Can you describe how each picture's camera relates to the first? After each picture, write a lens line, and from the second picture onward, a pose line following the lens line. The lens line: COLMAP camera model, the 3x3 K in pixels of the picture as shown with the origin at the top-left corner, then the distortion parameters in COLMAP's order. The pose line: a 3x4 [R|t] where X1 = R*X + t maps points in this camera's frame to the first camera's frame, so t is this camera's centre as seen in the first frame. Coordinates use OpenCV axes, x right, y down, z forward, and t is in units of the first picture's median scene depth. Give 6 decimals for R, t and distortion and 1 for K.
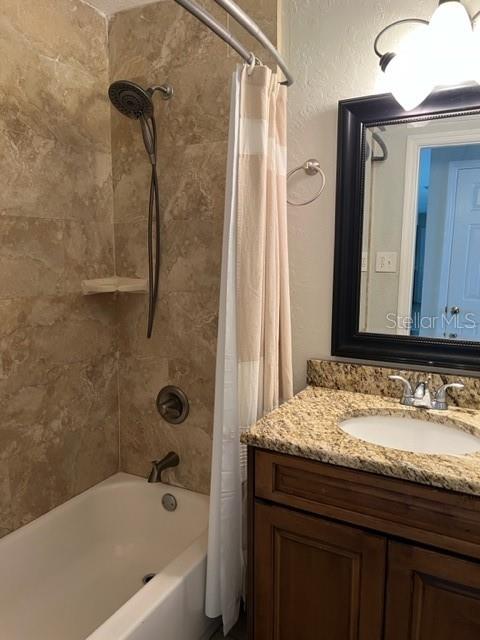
lens RADIAL K [[487.5, 0, 257.0], [0, 487.5, 318.3], [0, 0, 1]] dist [0.088462, -0.108346]
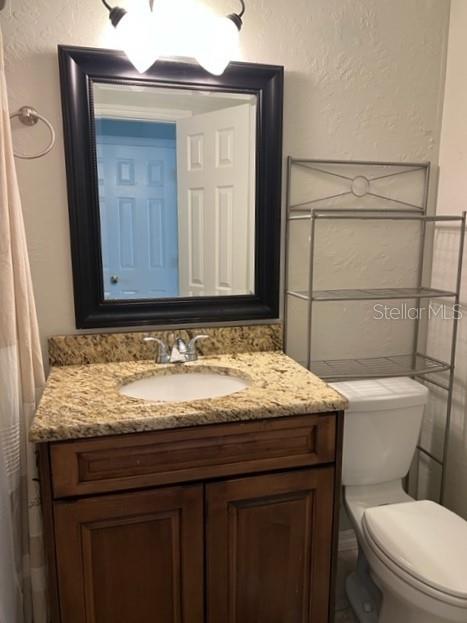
lens RADIAL K [[474.6, 0, 250.0], [0, 474.6, 309.9], [0, 0, 1]] dist [0.088462, -0.108346]
pose [[0.731998, -0.118518, 0.670919, -0.234021], [0.096439, 0.992862, 0.070171, 0.009754], [-0.674447, 0.013338, 0.738203, 0.127718]]
